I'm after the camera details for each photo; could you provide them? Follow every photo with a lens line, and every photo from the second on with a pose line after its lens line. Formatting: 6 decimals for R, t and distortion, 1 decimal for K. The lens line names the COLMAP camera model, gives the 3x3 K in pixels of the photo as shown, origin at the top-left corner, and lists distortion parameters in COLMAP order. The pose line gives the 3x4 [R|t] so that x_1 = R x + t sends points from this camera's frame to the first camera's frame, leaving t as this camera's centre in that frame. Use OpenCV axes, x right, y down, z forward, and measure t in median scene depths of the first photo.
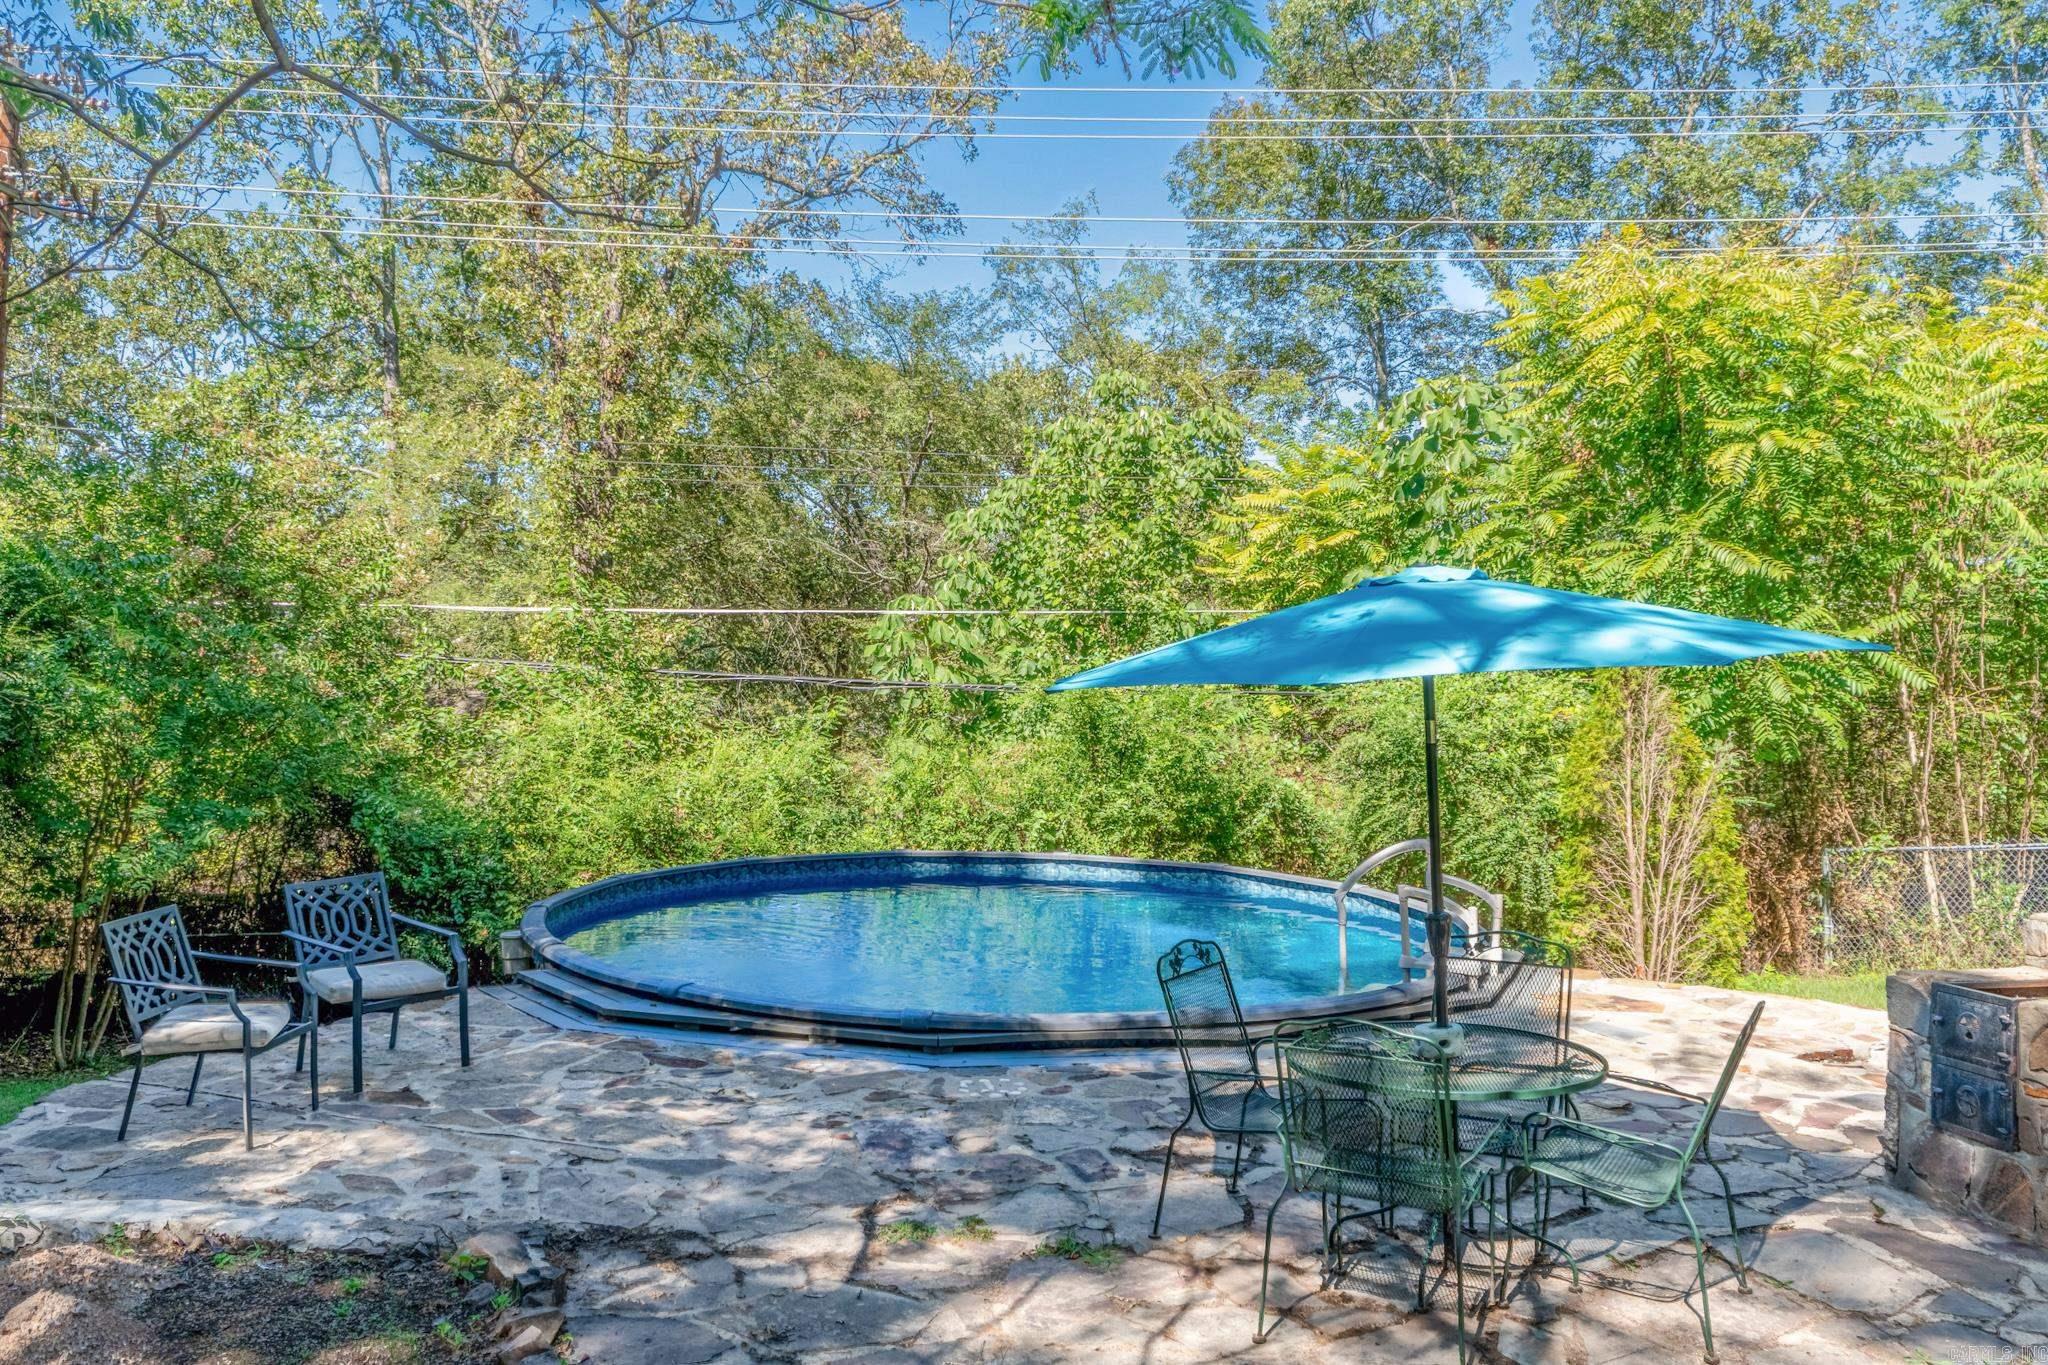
lens RADIAL K [[1619.9, 0, 1022.4], [0, 1619.9, 687.1], [0, 0, 1]] dist [0.003779, 0.000197]
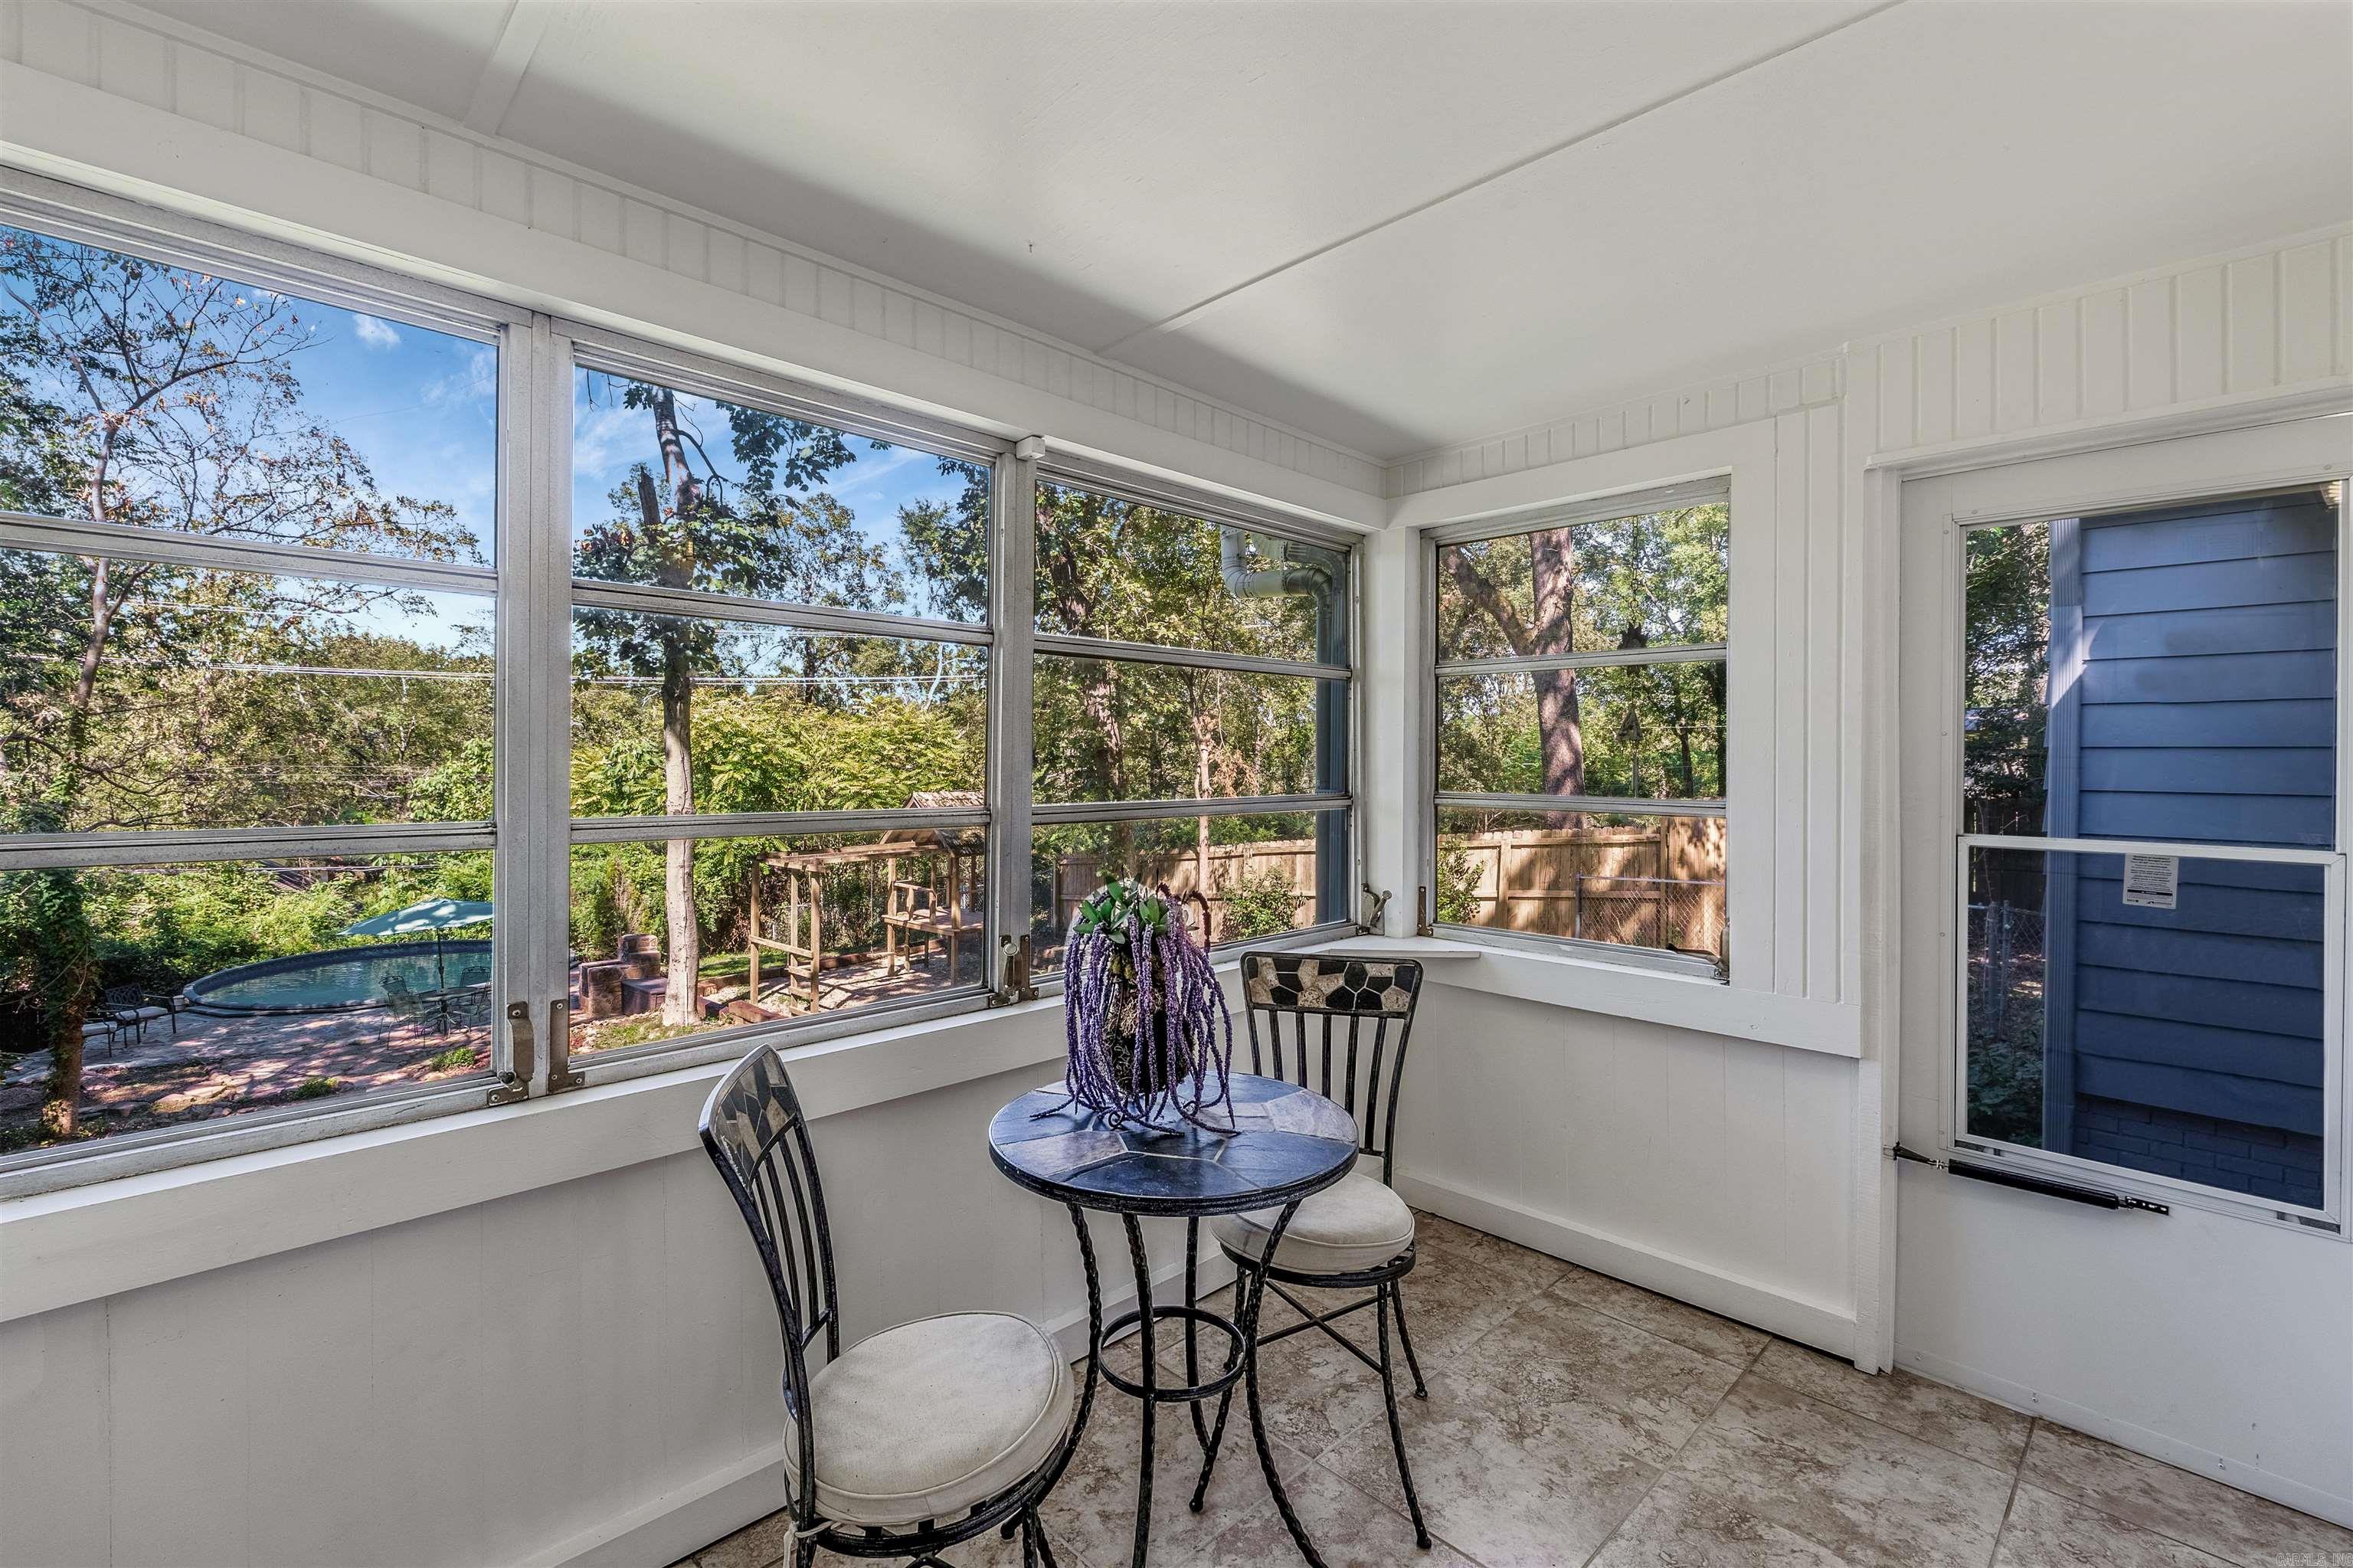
lens RADIAL K [[1031.2, 0, 1198.2], [0, 1031.2, 762.0], [0, 0, 1]] dist [-0.003682, -0.001721]
pose [[0.861665, -0.023920, 0.506913, 0.208633], [0.023602, 0.999697, 0.007054, -0.147154], [-0.506928, 0.005886, 0.861968, -0.941628]]
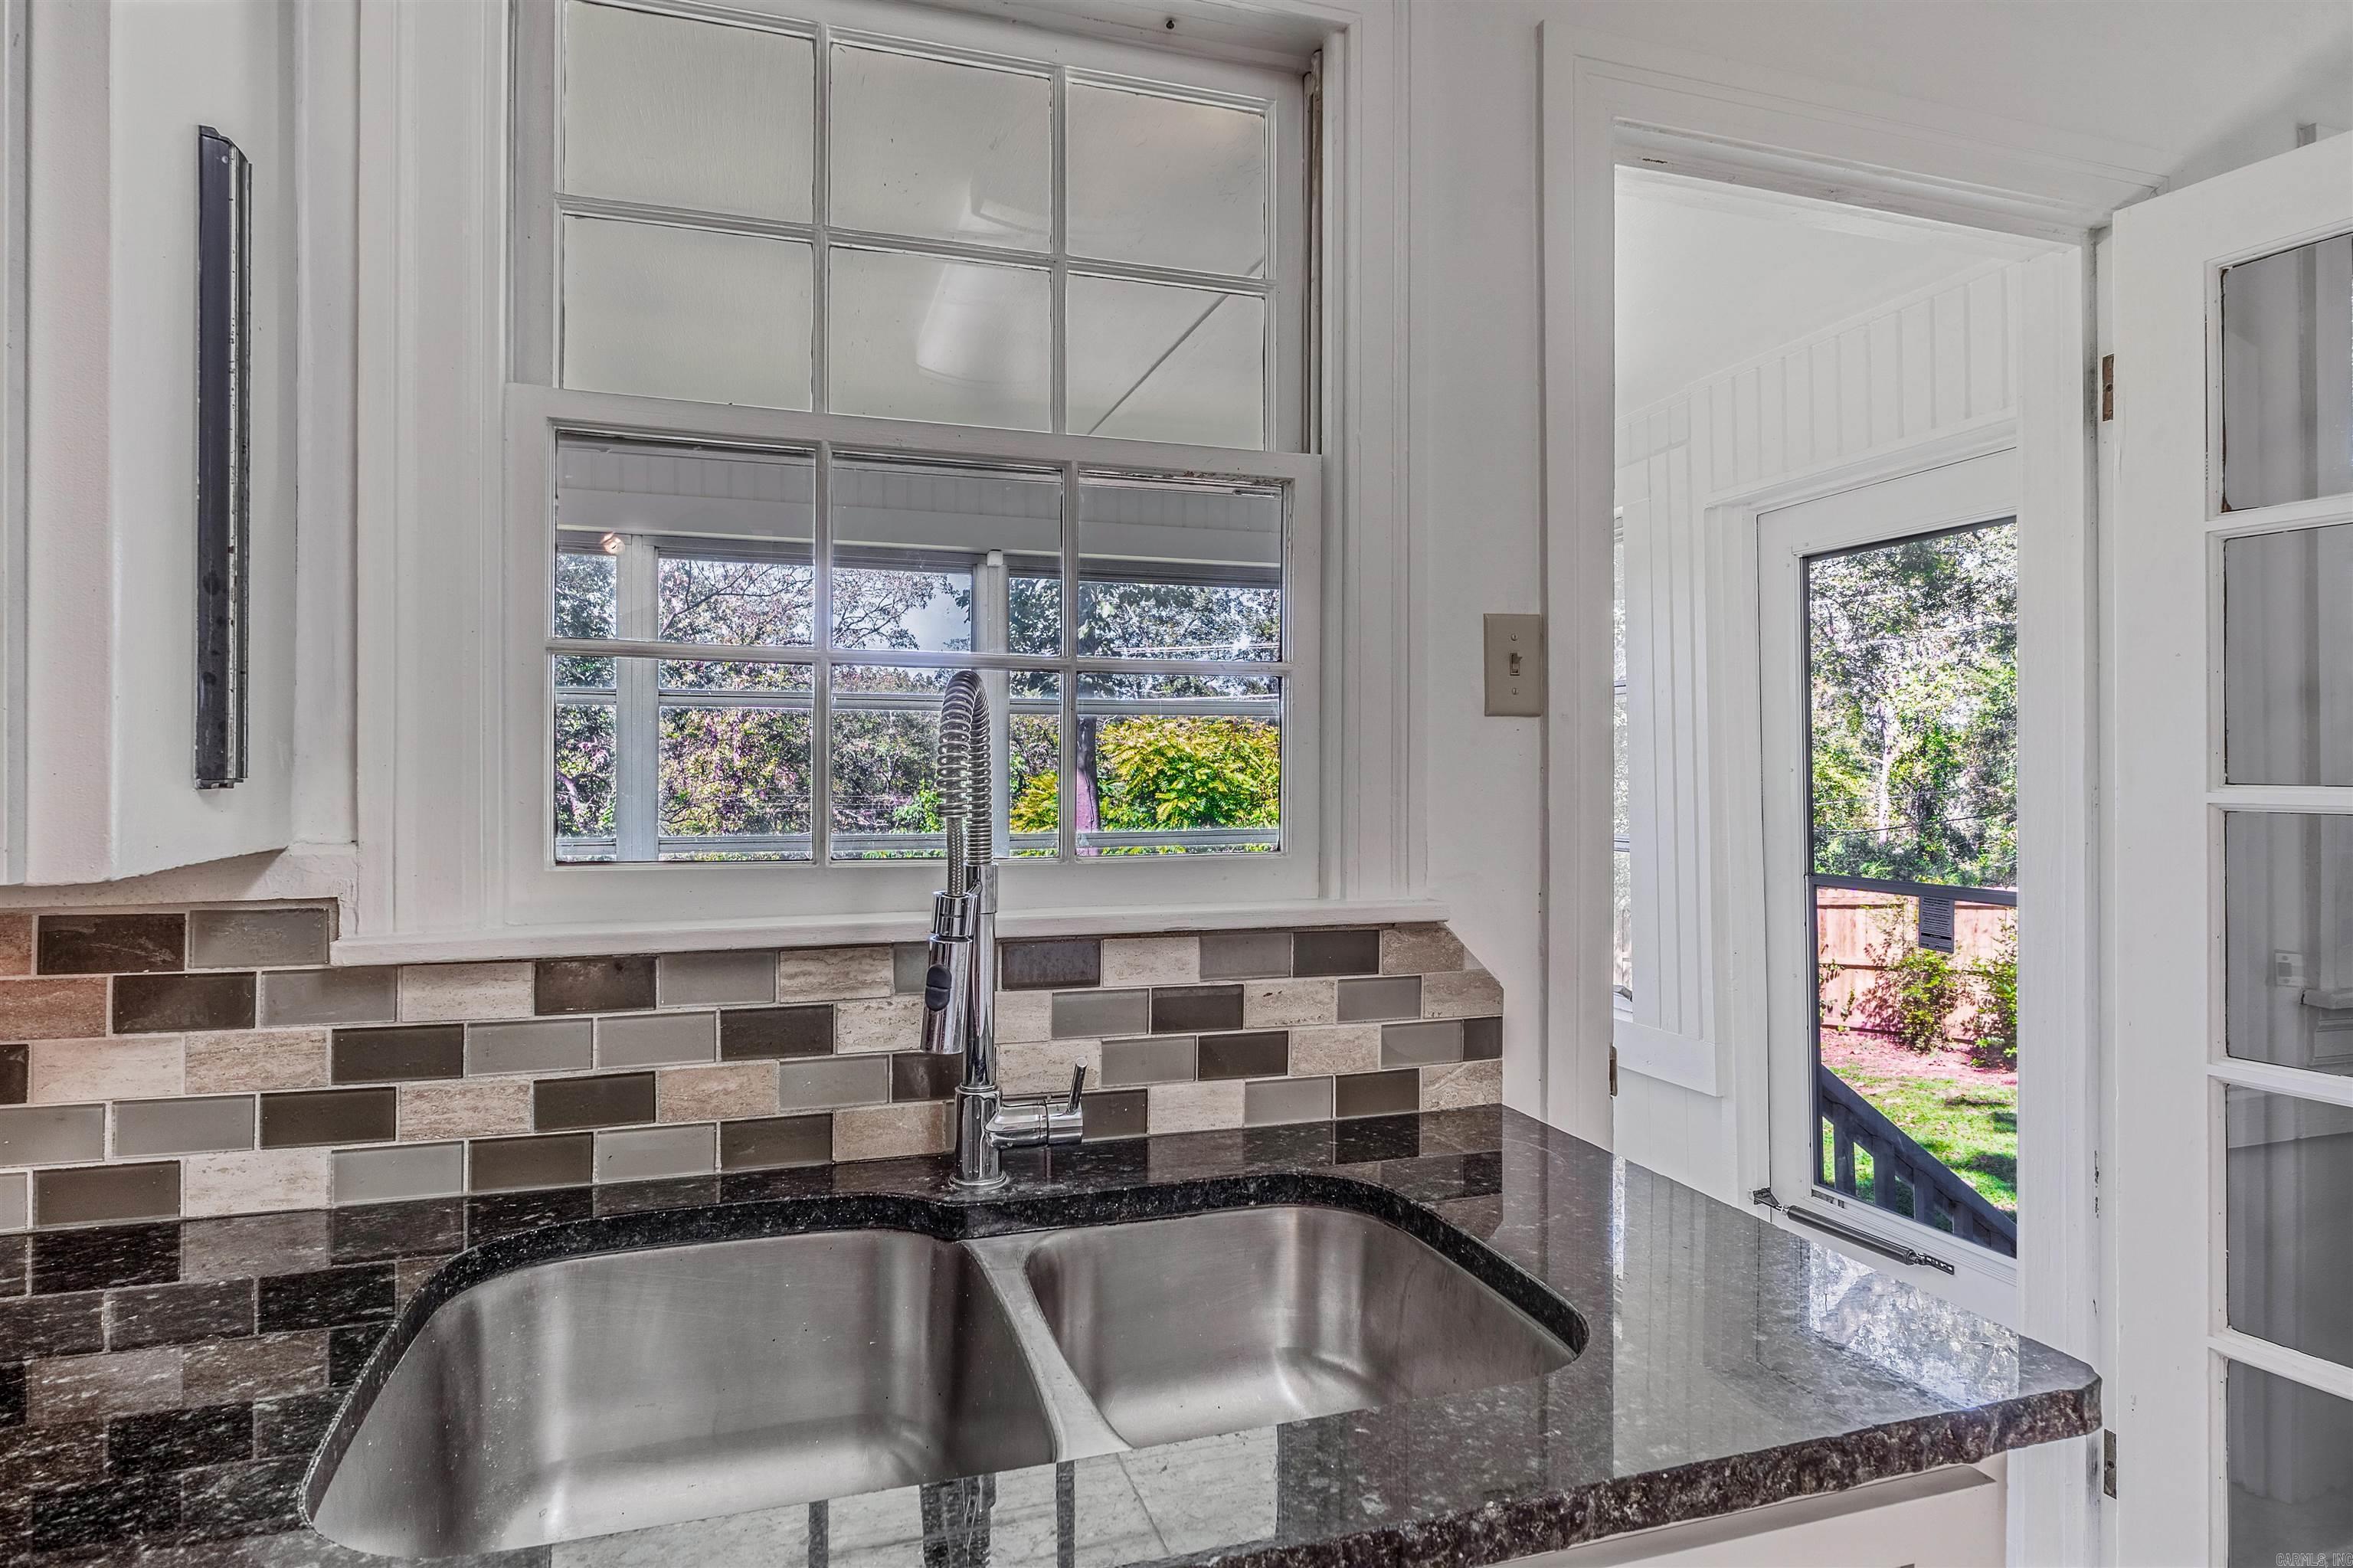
lens RADIAL K [[1258.0, 0, 1206.5], [0, 1258.0, 766.5], [0, 0, 1]] dist [0.001141, 0.000491]
pose [[0.994185, -0.027408, 0.104138, 0.269798], [0.029732, 0.999341, -0.020836, -0.146885], [-0.103499, 0.023811, 0.994345, -1.027815]]
